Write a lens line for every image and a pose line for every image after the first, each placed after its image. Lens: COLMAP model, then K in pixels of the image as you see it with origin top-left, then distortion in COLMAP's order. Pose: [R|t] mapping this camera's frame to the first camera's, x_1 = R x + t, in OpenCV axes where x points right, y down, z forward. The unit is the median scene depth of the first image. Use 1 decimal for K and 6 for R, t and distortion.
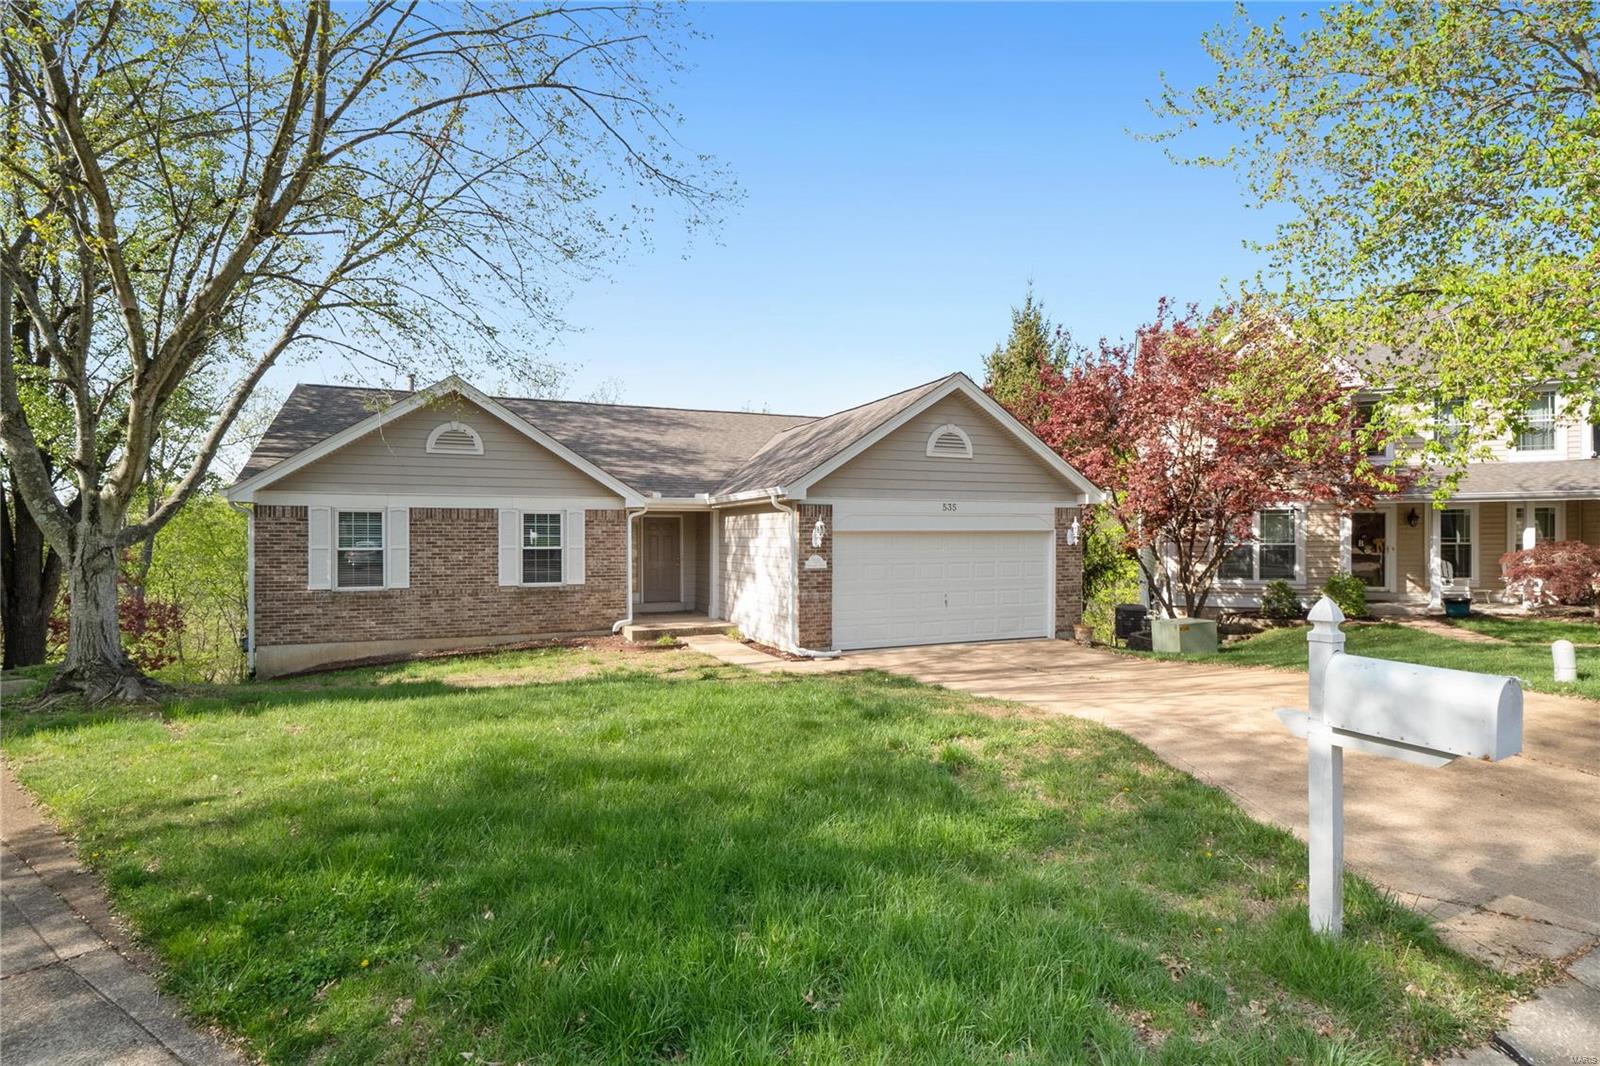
lens RADIAL K [[755.4, 0, 794.4], [0, 755.4, 527.1], [0, 0, 1]] dist [-0.012225, -0.000743]
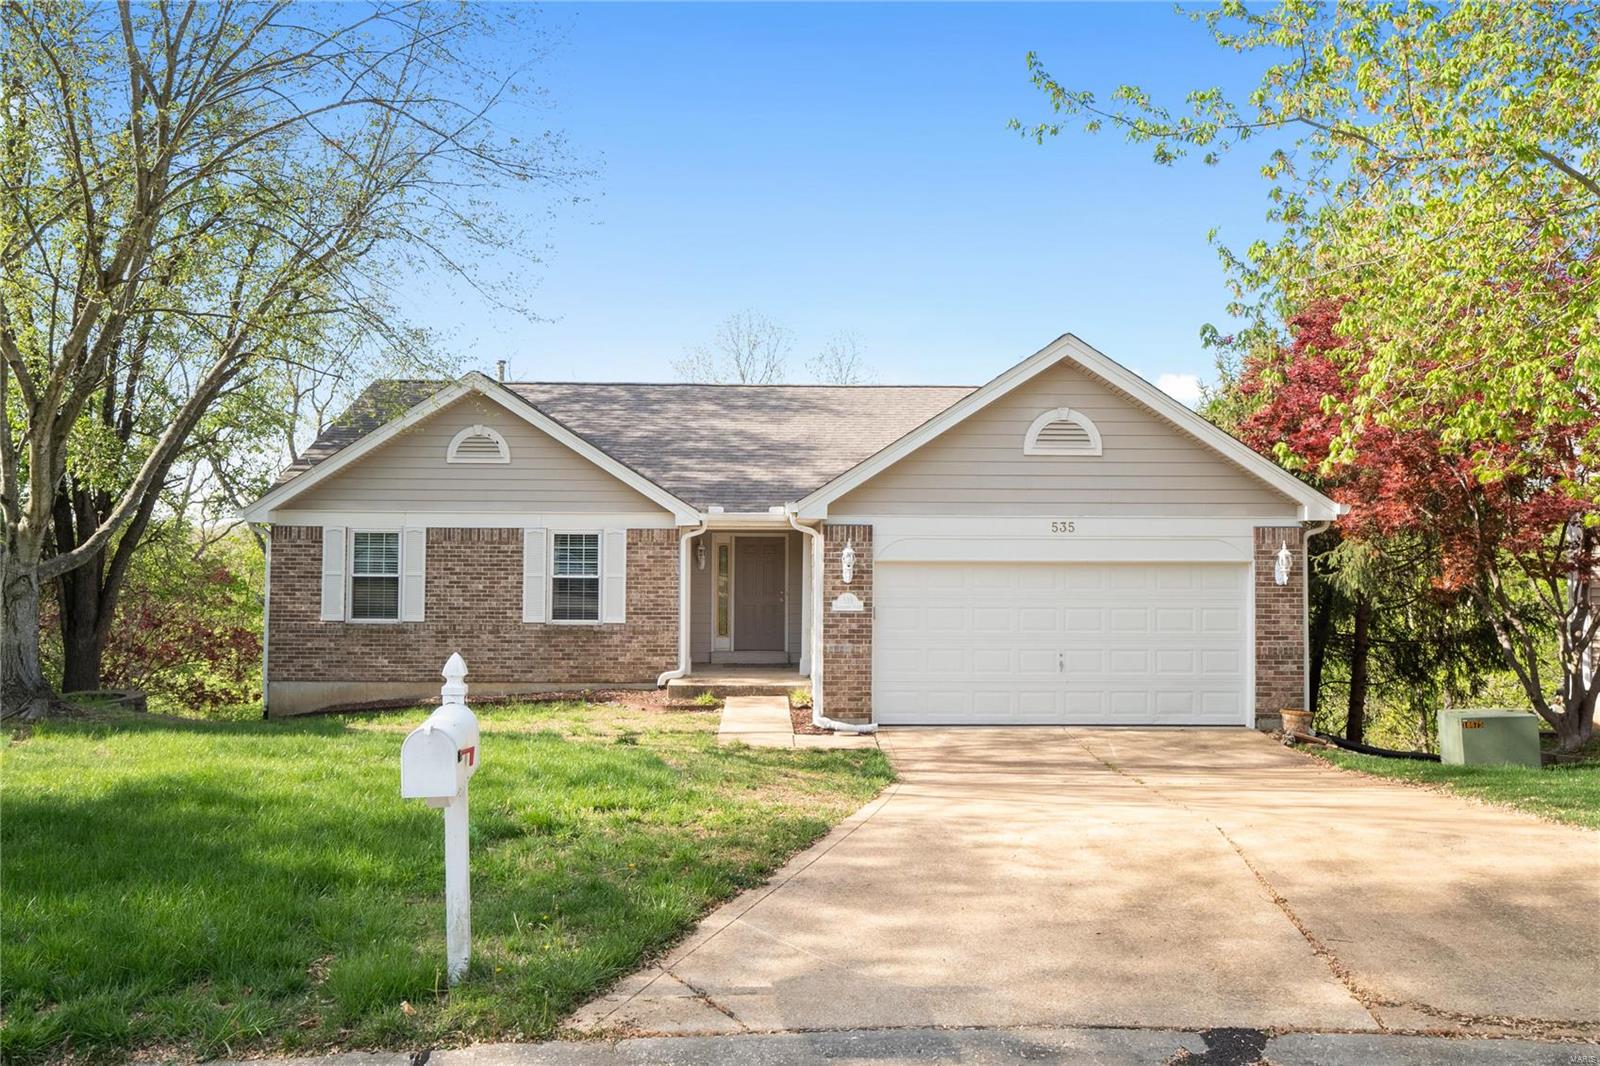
lens RADIAL K [[1160.4, 0, 800.6], [0, 1160.4, 494.7], [0, 0, 1]] dist [-0.000986, 0.000566]
pose [[0.933840, -0.010200, -0.357547, 0.628856], [-0.003505, 0.999284, -0.037662, -0.026259], [0.357675, 0.036423, 0.933136, -0.138625]]
